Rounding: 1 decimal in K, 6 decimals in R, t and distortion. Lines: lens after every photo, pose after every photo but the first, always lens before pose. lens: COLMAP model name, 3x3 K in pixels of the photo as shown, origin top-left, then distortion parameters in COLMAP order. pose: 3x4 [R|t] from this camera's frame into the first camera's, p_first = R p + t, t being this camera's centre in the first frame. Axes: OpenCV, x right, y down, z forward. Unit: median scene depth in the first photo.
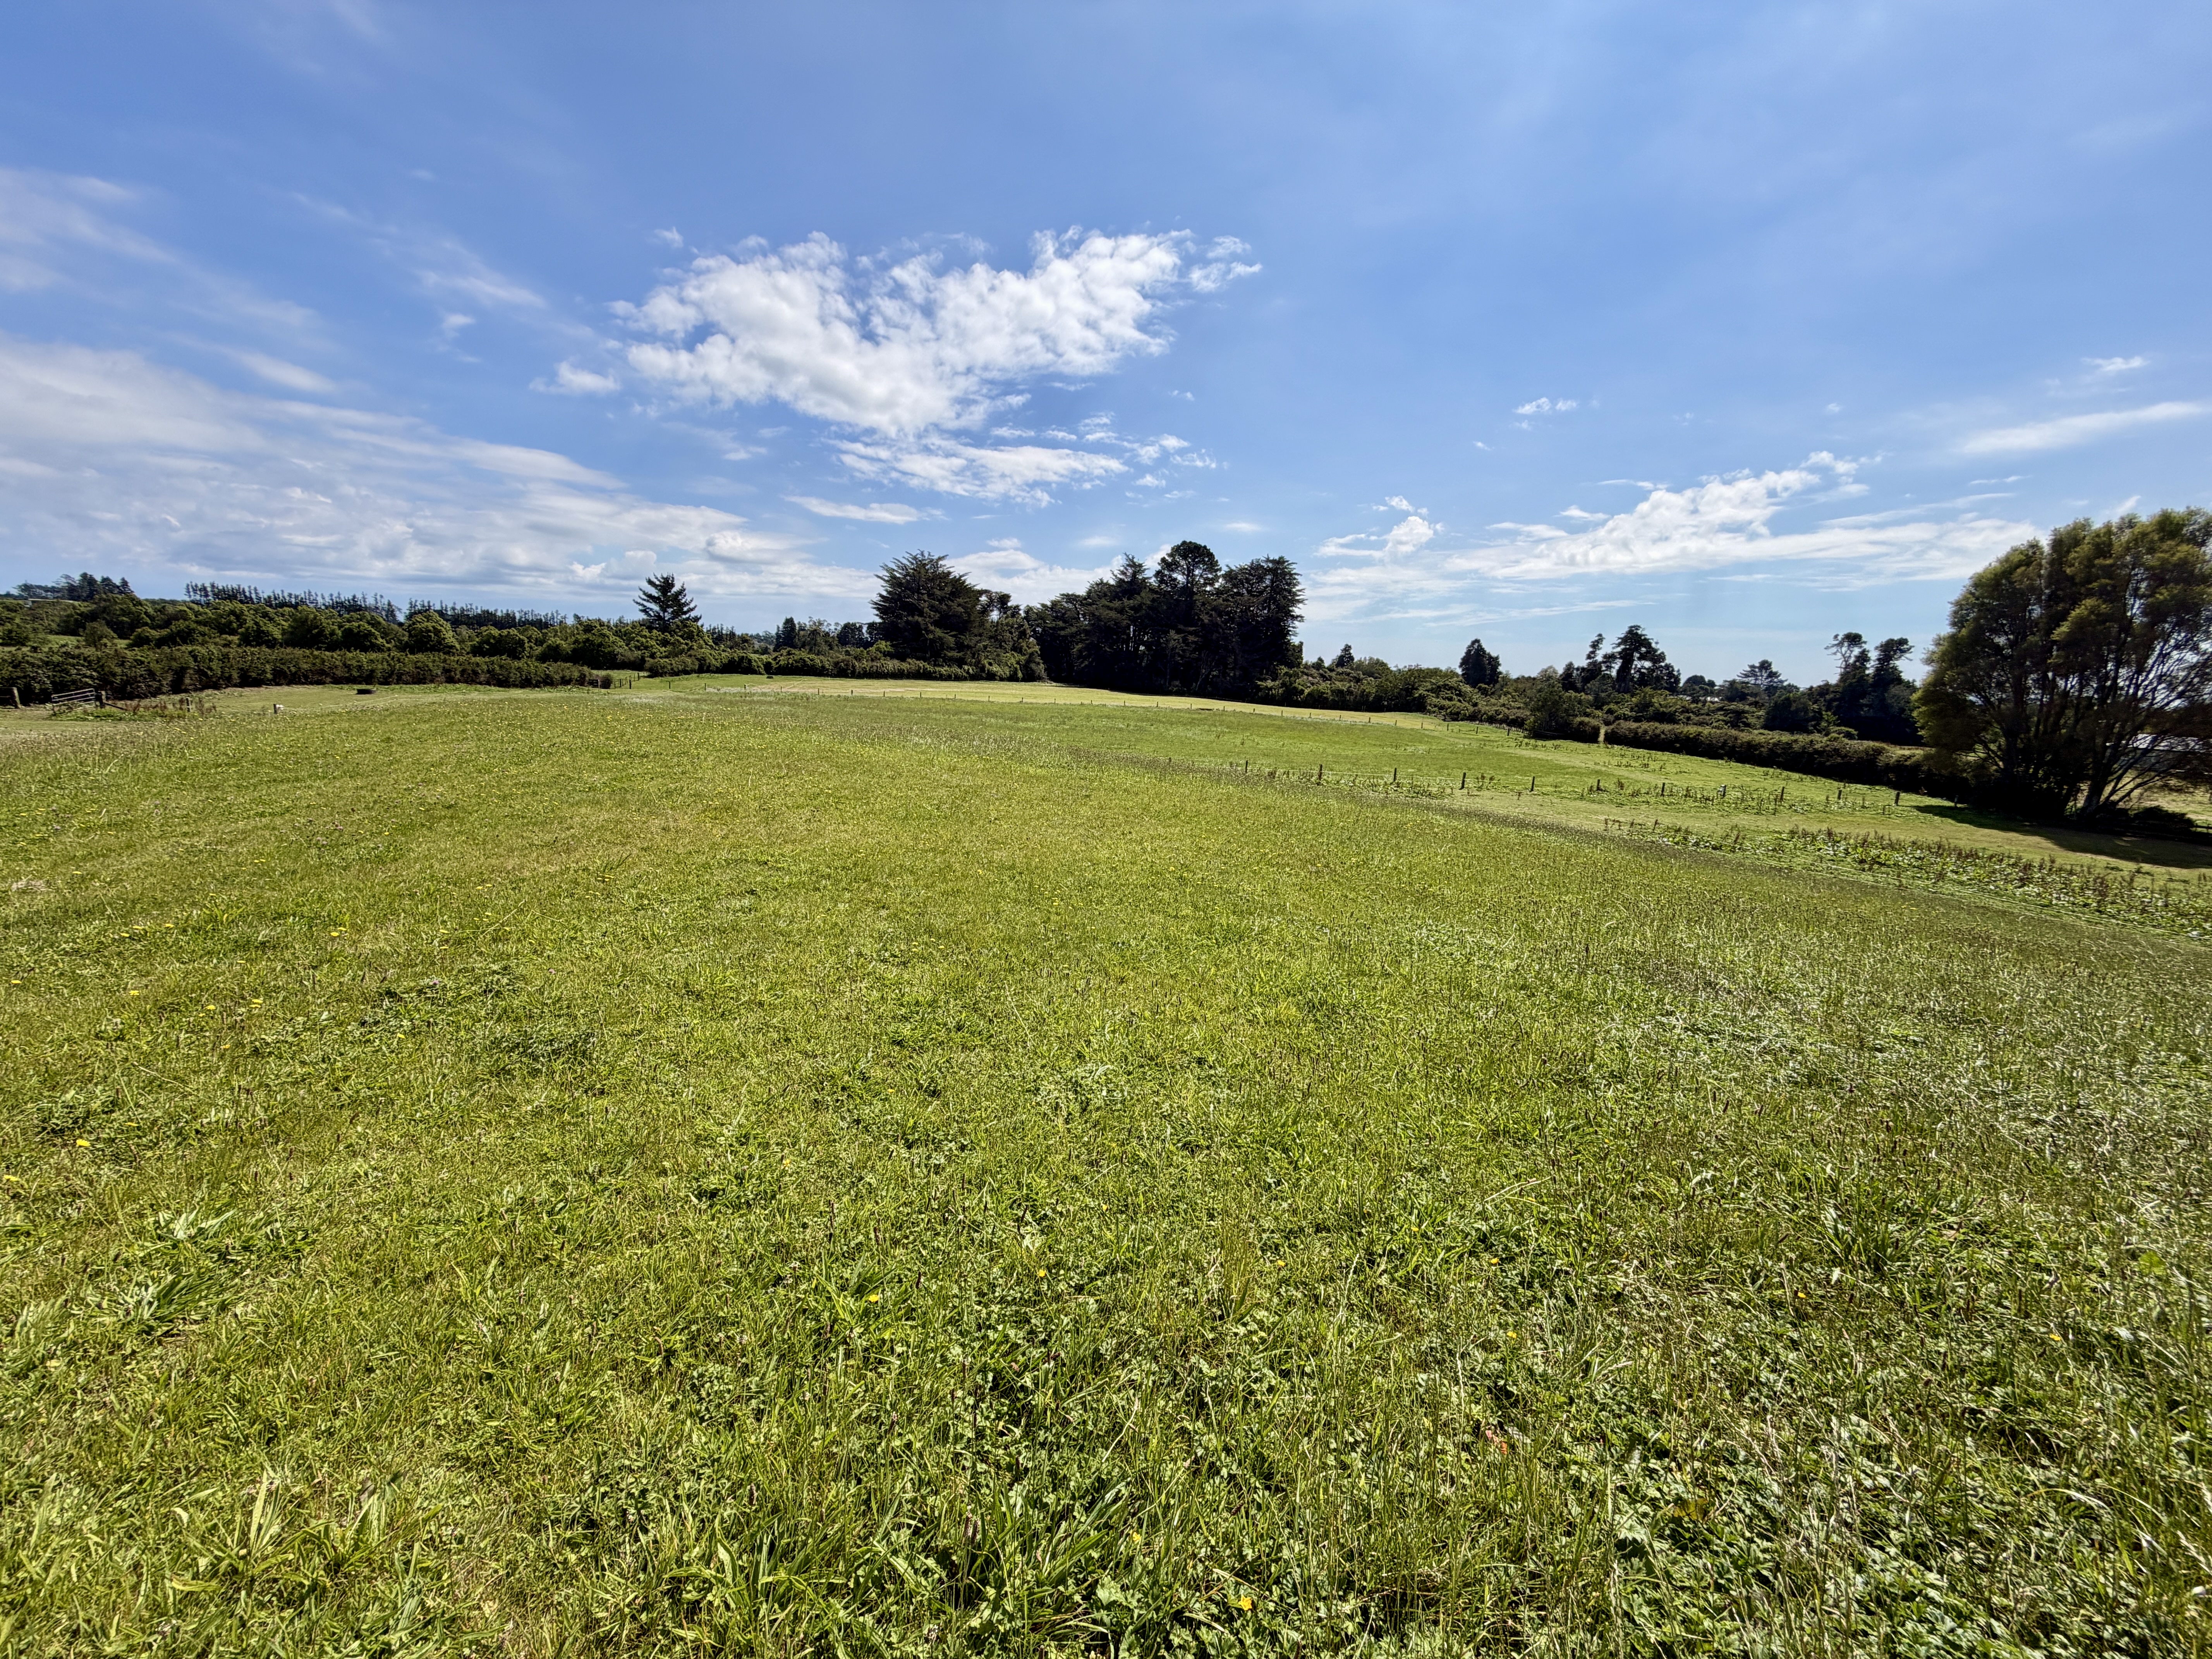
lens RADIAL K [[869.4, 0, 1102.0], [0, 869.4, 836.1], [0, 0, 1]] dist [-0.003265, 0.000355]
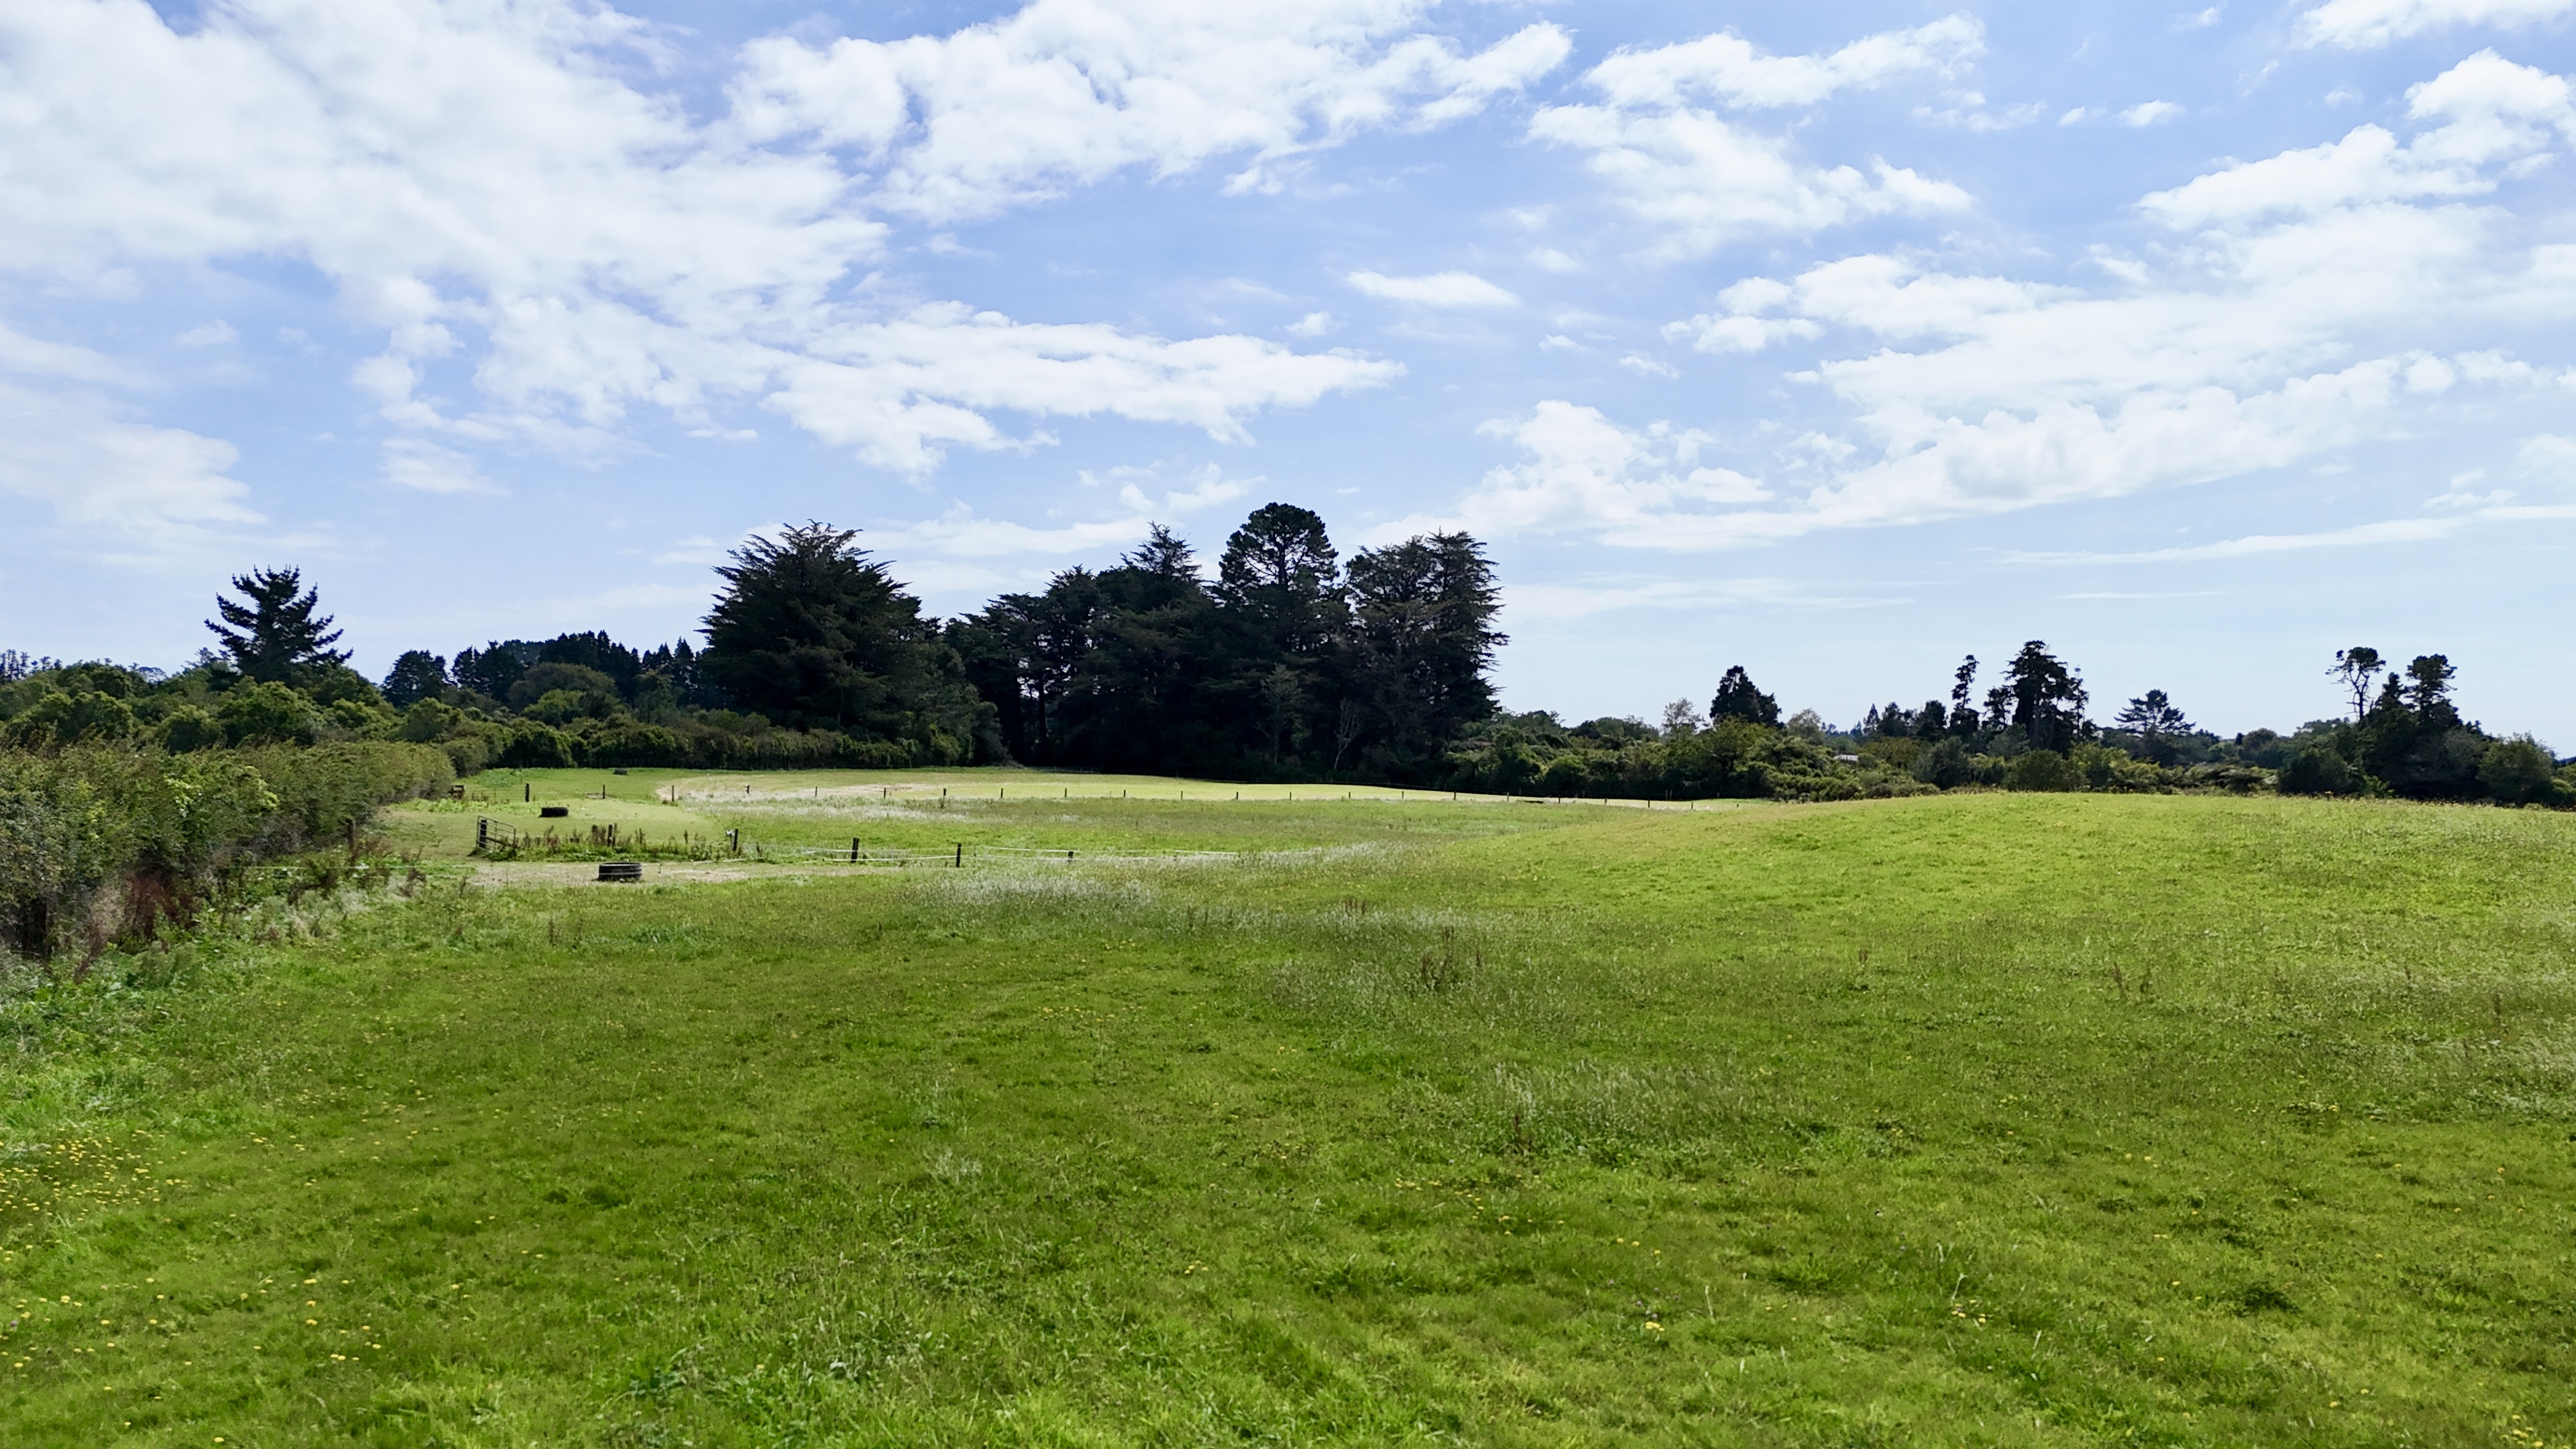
lens RADIAL K [[1875.9, 0, 1289.9], [0, 1875.9, 714.3], [0, 0, 1]] dist [0.088003, -0.091414]
pose [[0.970463, -0.023107, 0.240141, -0.196896], [0.069932, 0.979609, -0.188352, 0.013184], [-0.230892, 0.199582, 0.952290, -0.102288]]
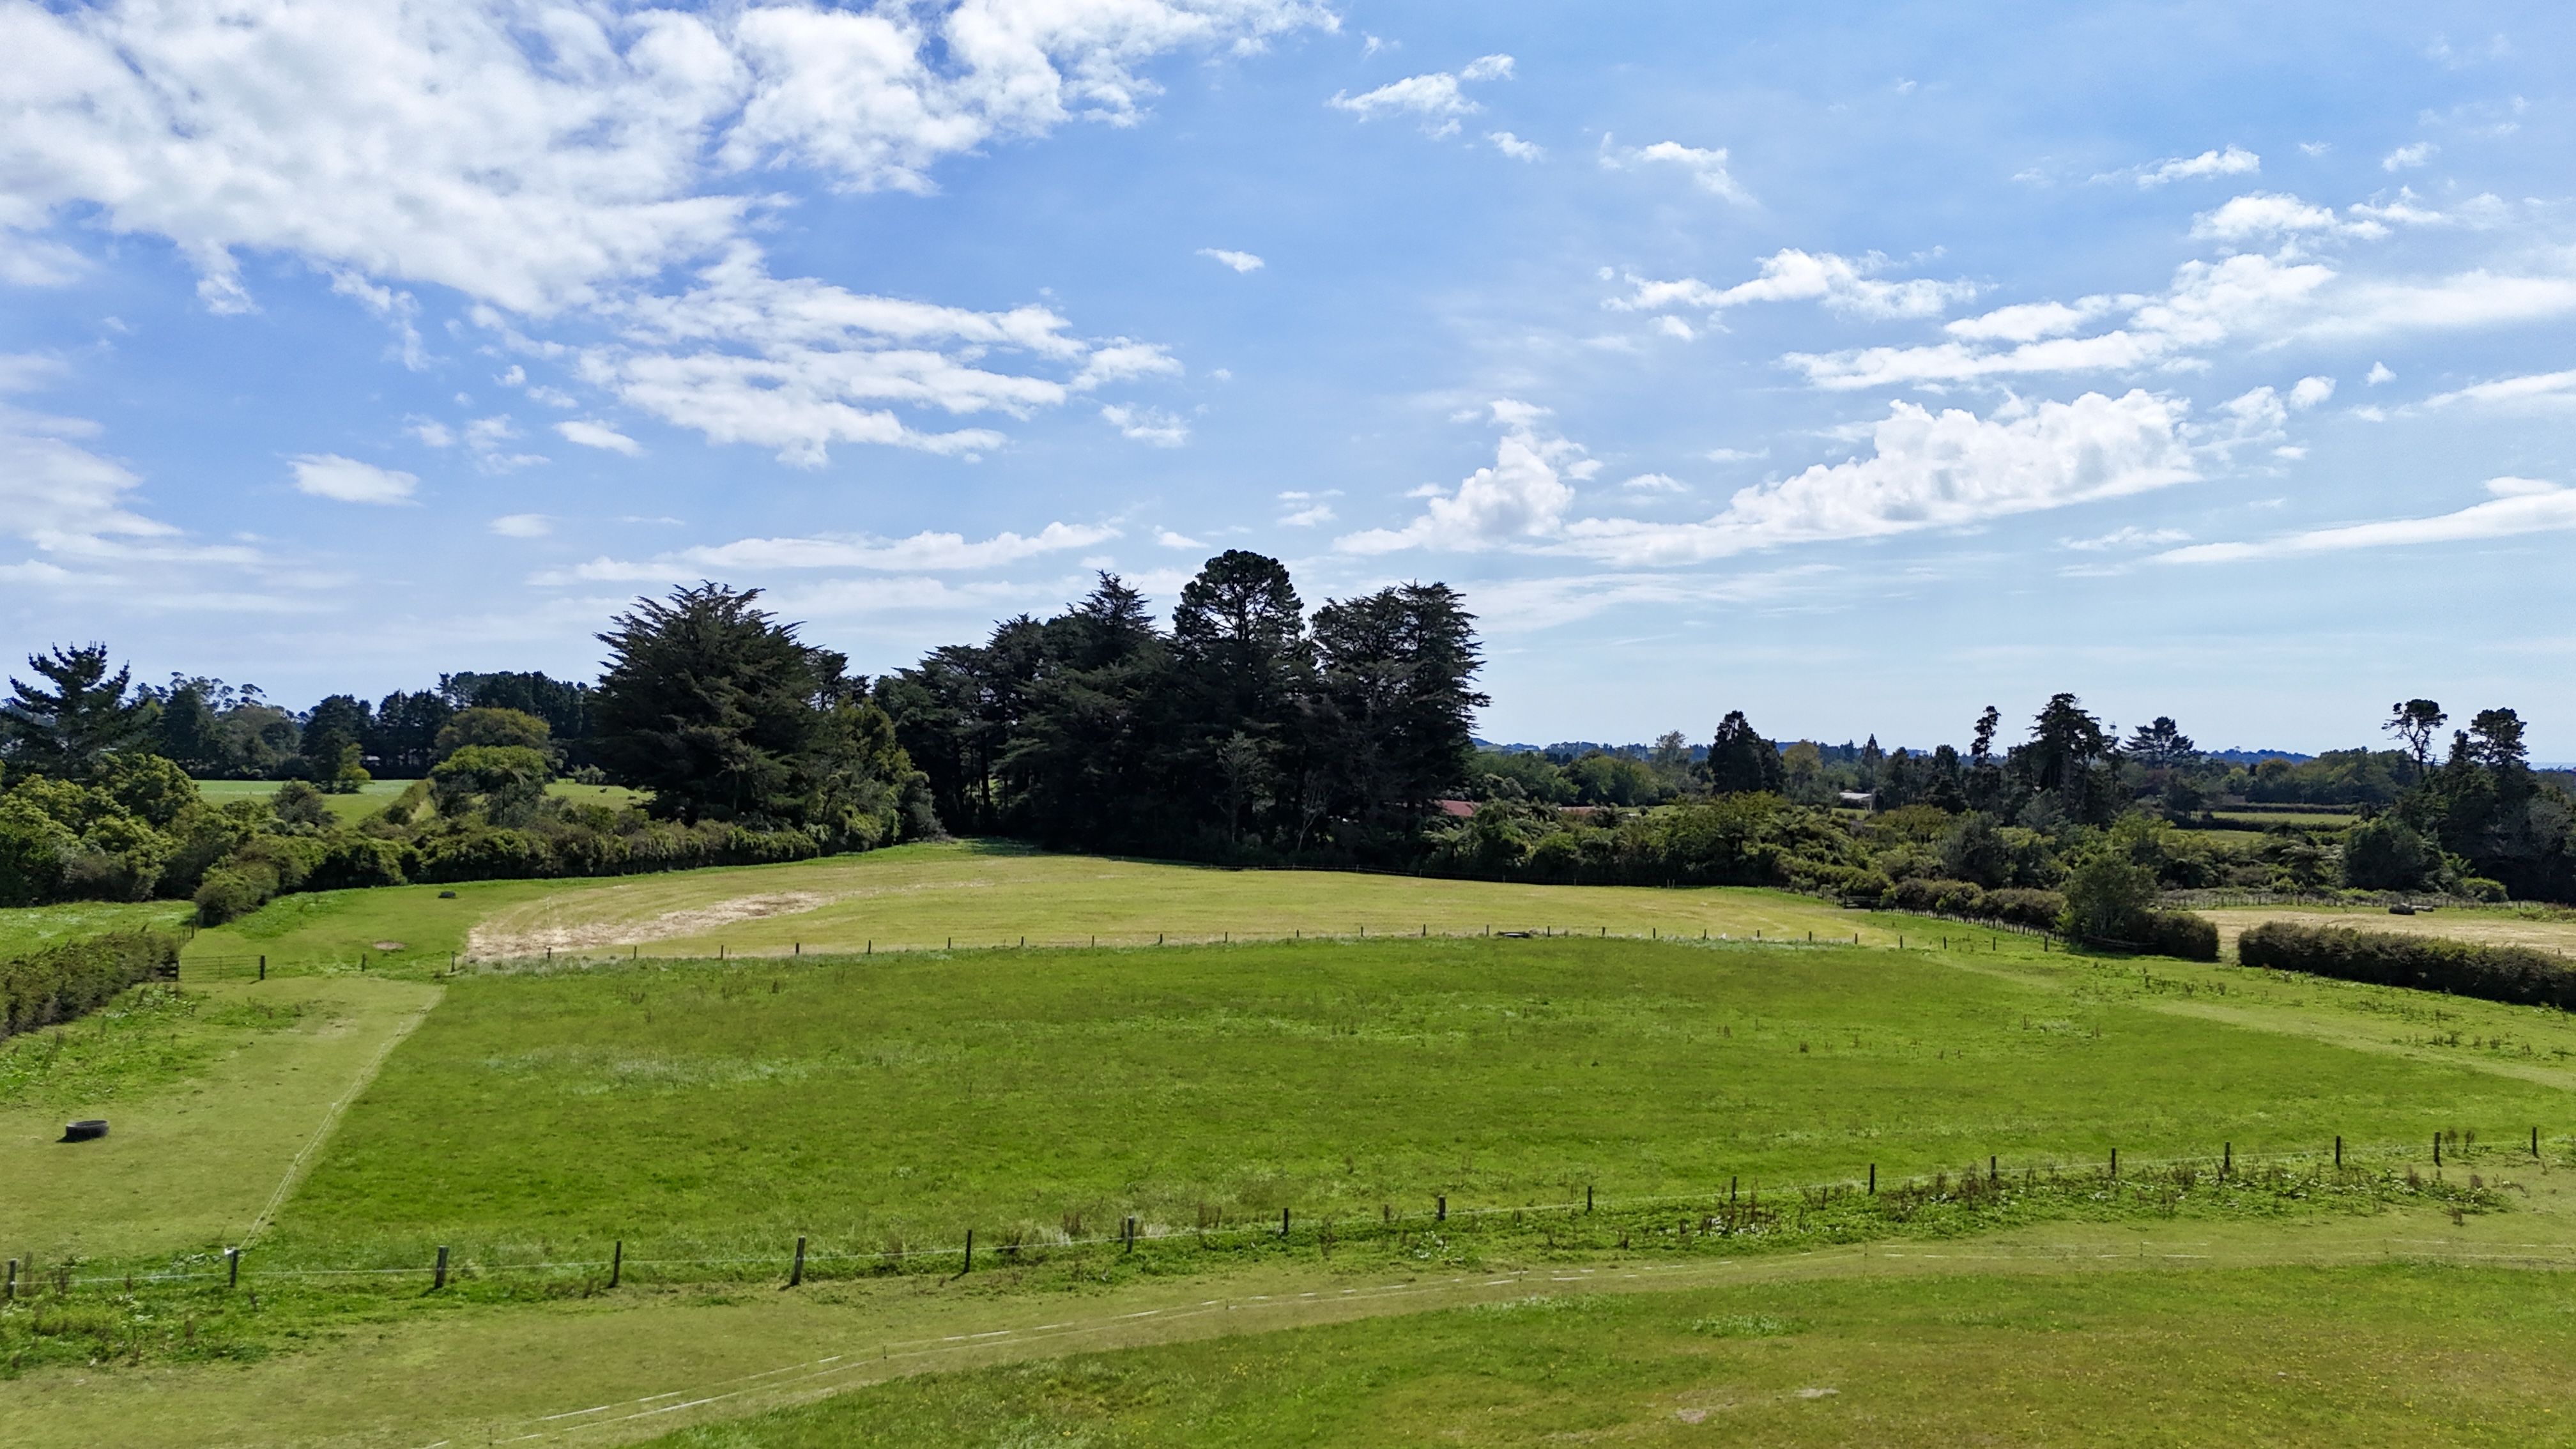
lens RADIAL K [[1875.9, 0, 1285.4], [0, 1875.9, 718.7], [0, 0, 1]] dist [0.088003, -0.091414]
pose [[0.969285, -0.027580, 0.244389, -0.152483], [0.076169, 0.978500, -0.191669, -0.041758], [-0.233849, 0.204397, 0.950546, -0.003165]]
